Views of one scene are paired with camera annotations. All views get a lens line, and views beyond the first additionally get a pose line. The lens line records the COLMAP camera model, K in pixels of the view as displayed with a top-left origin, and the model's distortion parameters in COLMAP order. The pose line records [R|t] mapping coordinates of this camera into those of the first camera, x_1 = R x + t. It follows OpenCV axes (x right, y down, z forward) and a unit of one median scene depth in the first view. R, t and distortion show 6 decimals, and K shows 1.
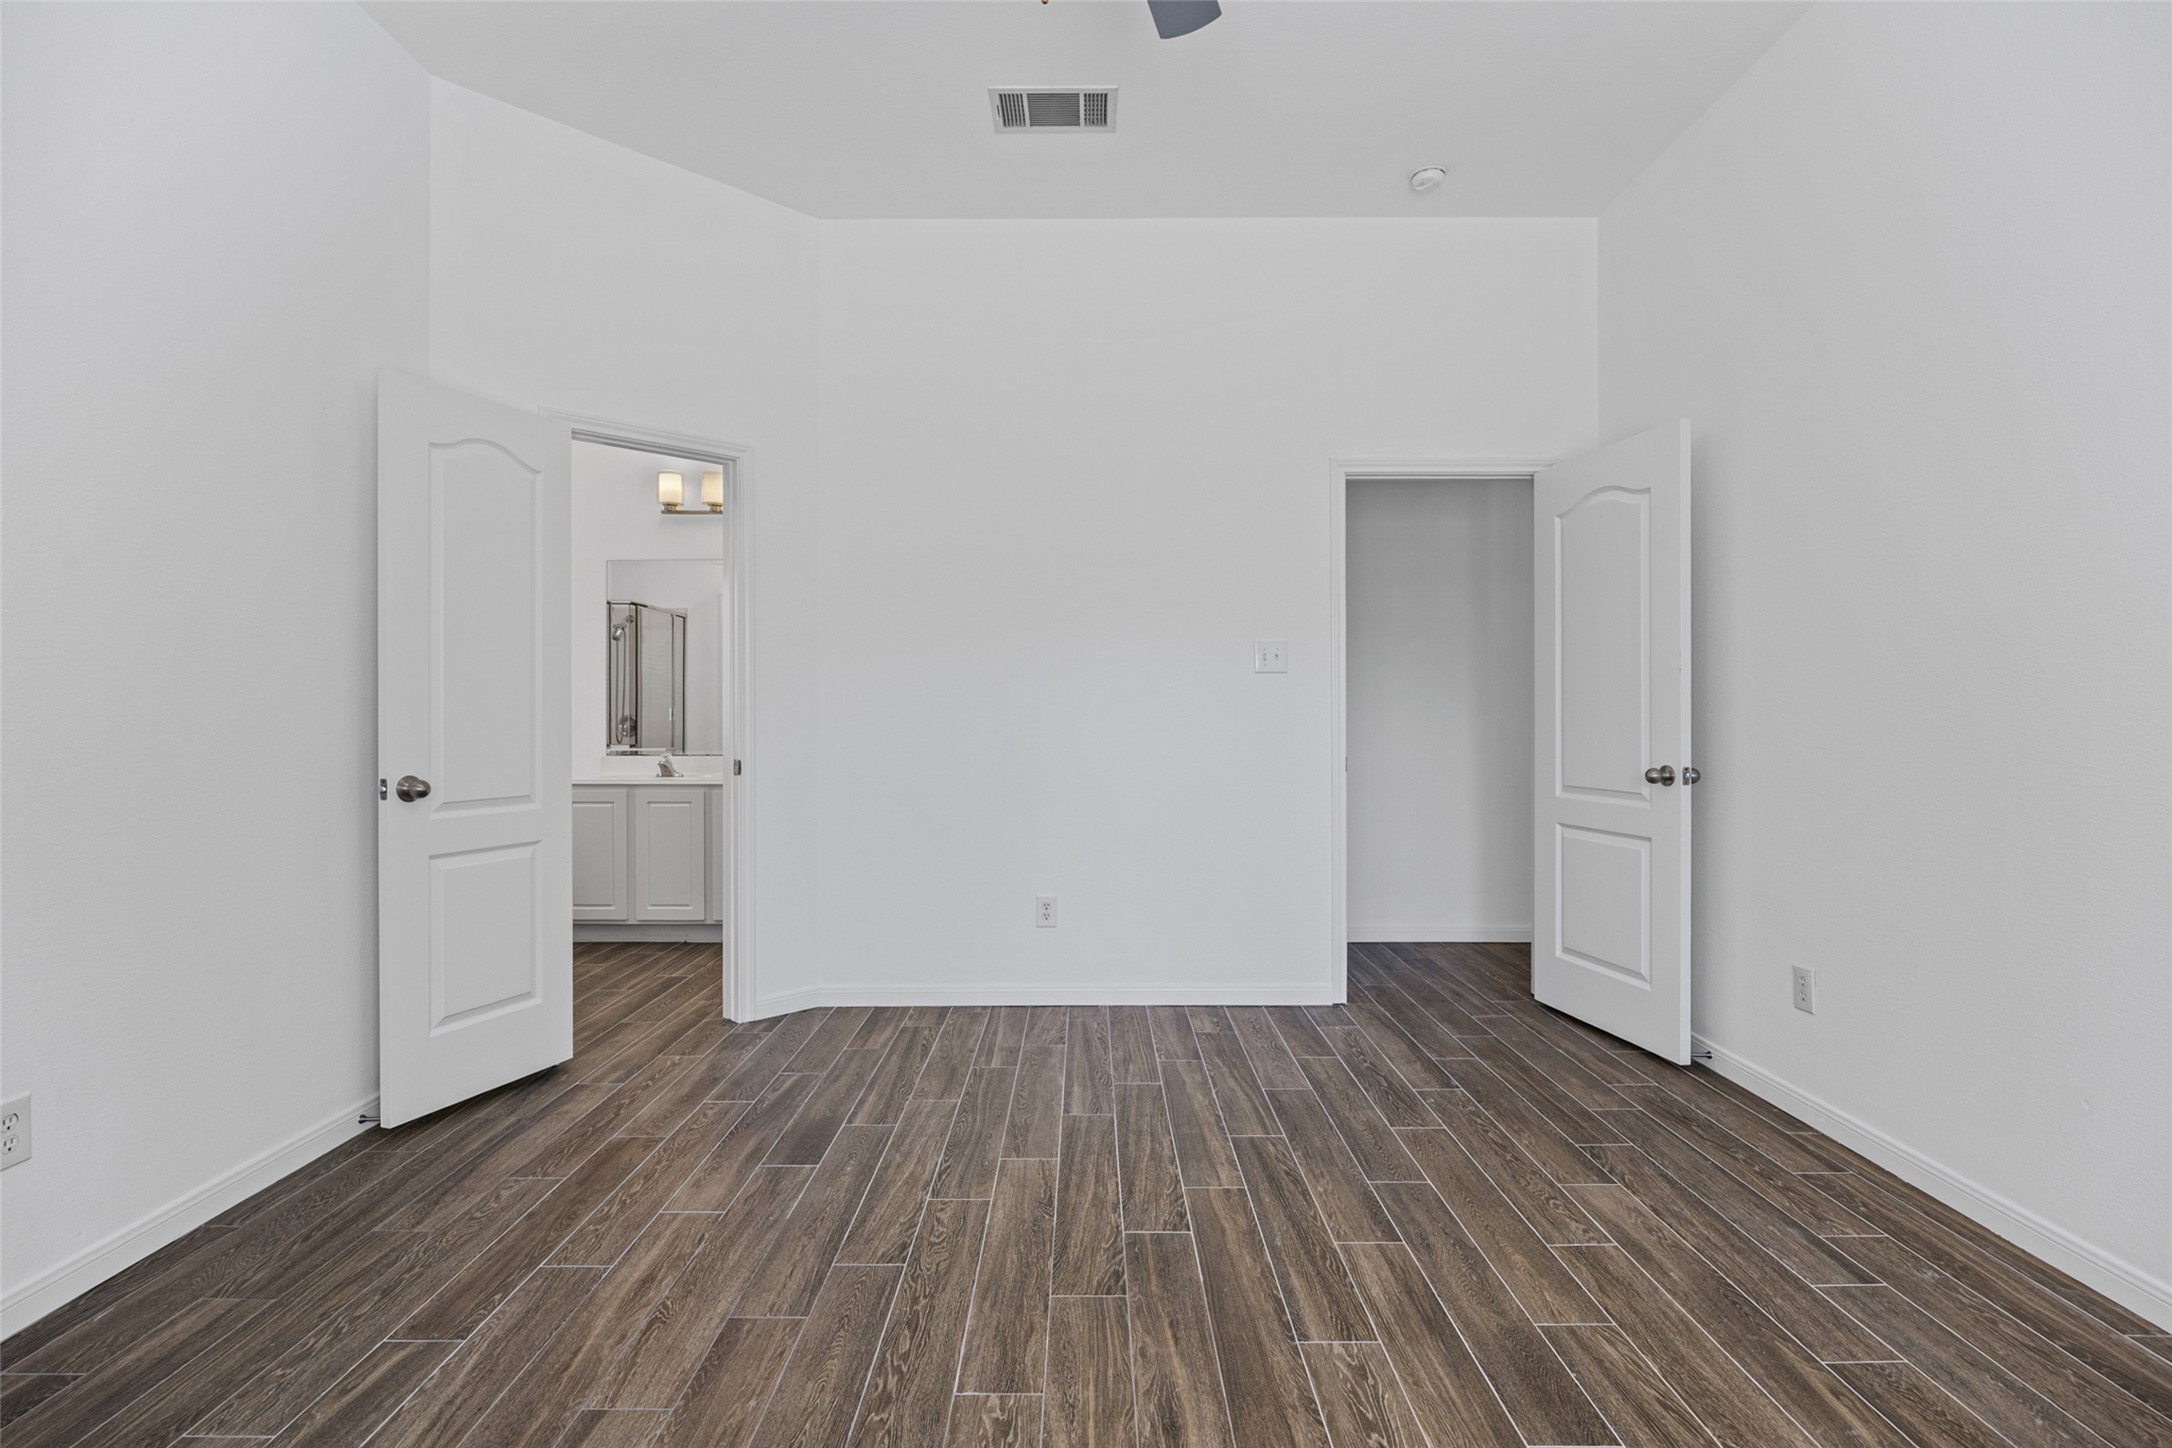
lens RADIAL K [[1029.0, 0, 1081.1], [0, 1029.0, 706.3], [0, 0, 1]] dist [-0.011889, 0.002616]
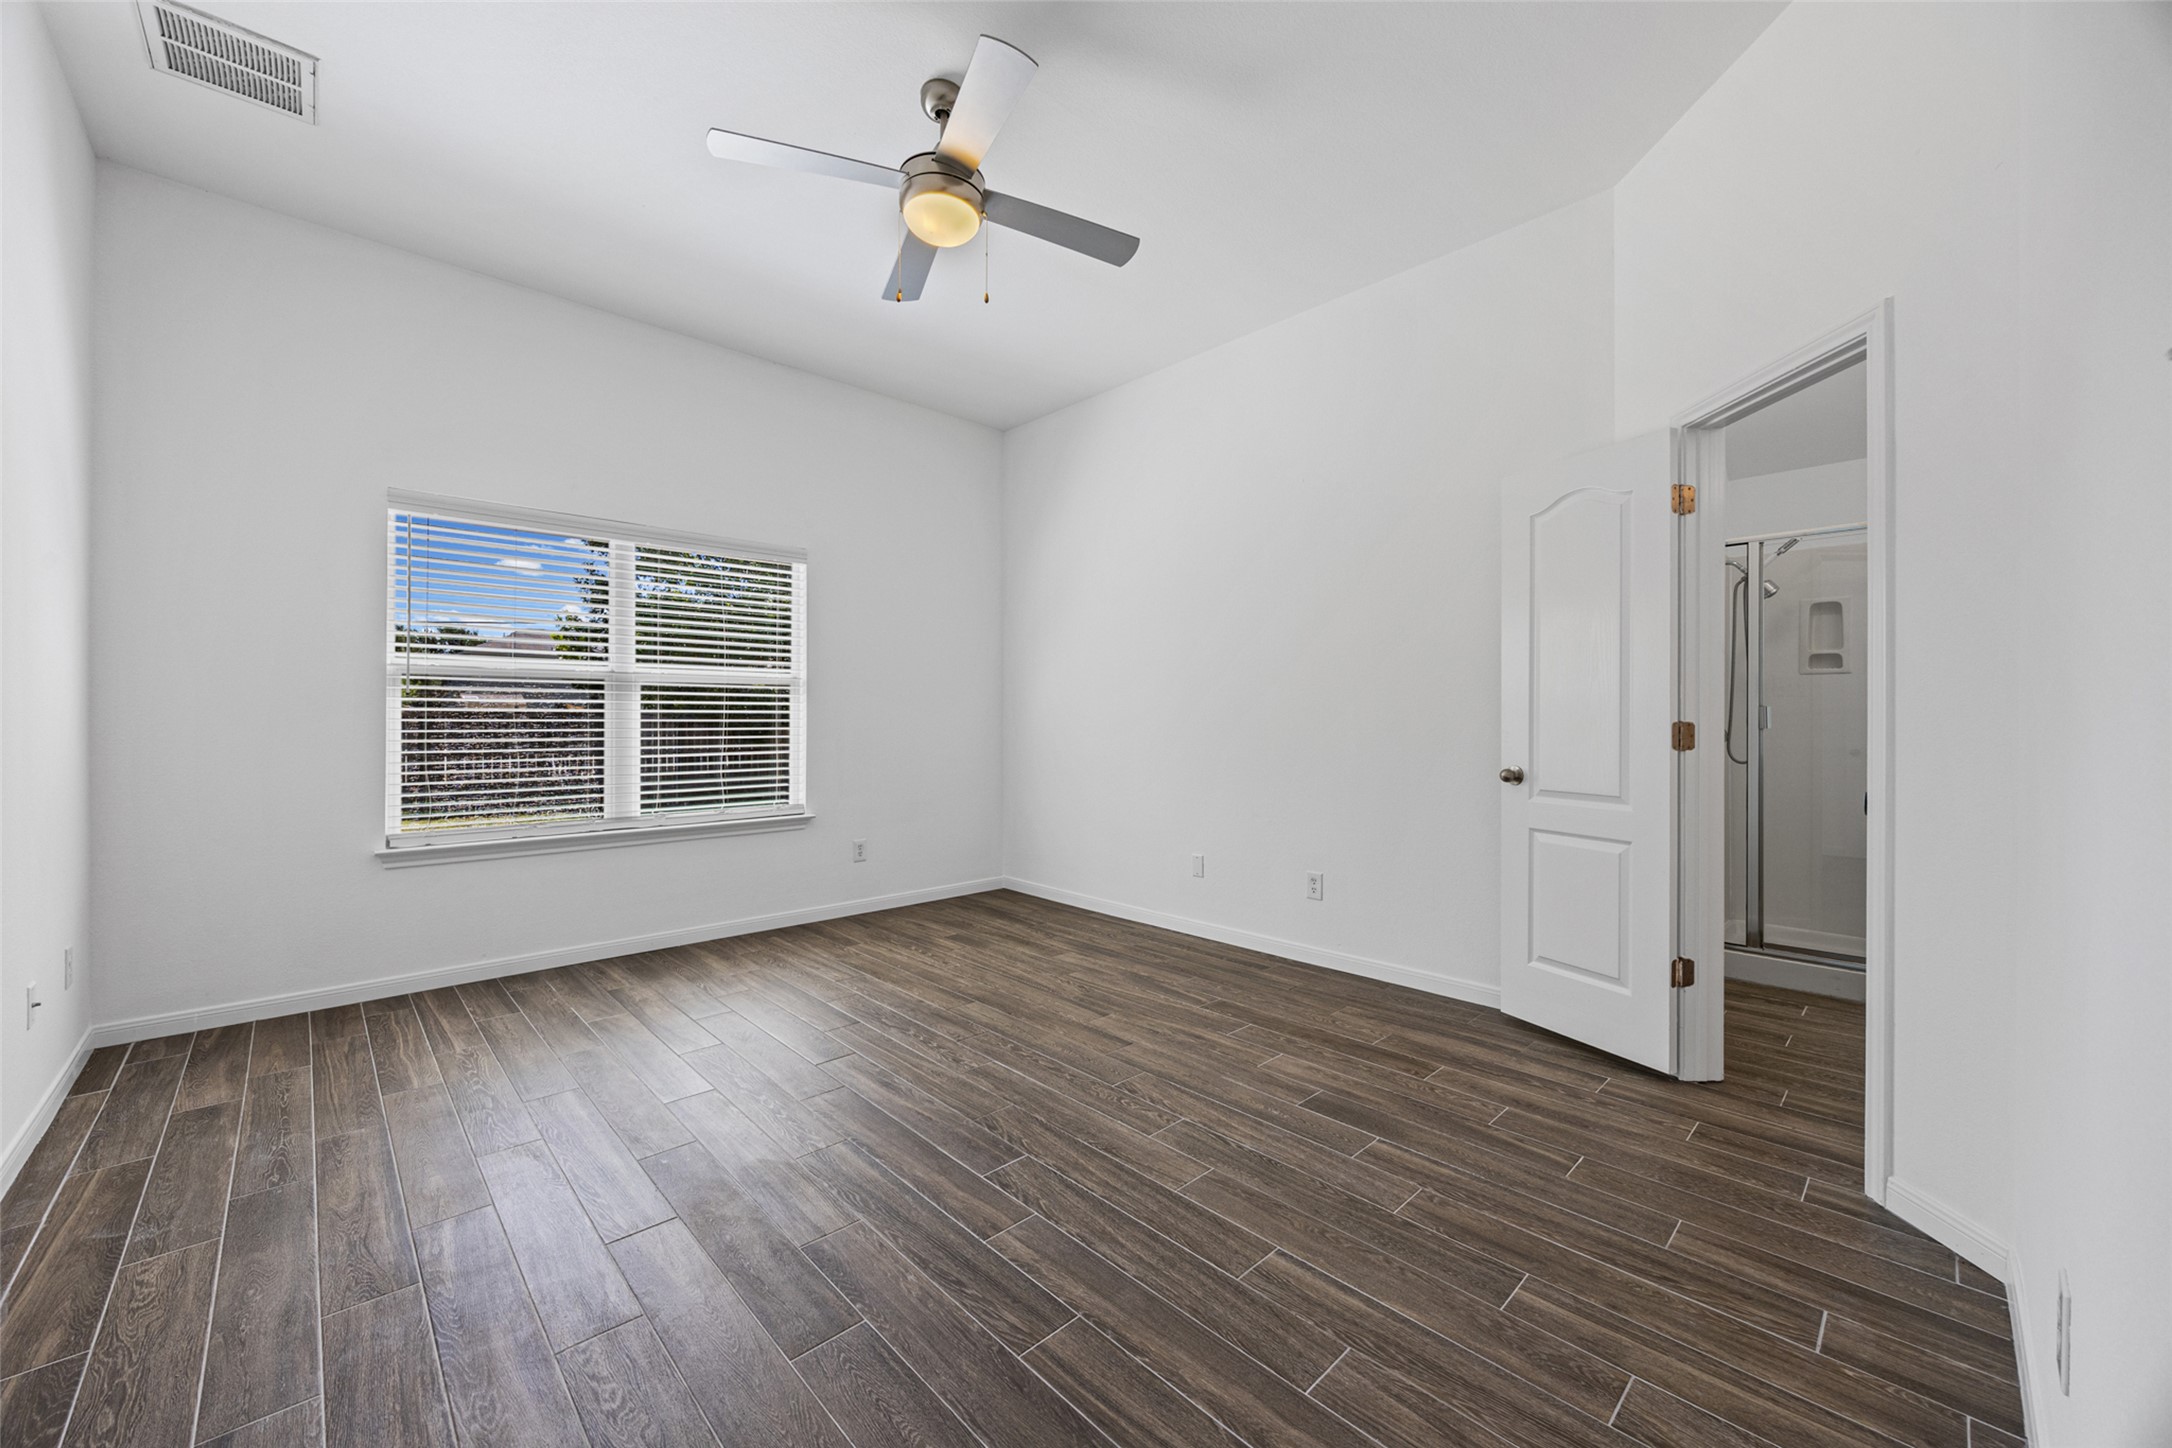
lens RADIAL K [[824.9, 0, 1091.5], [0, 824.9, 731.0], [0, 0, 1]] dist [-0.005809, 0.000490]
pose [[-0.714966, 0.008242, -0.699110, 0.574139], [0.003926, 0.999962, 0.007773, 0.008932], [0.699148, 0.002812, -0.714971, 1.521163]]
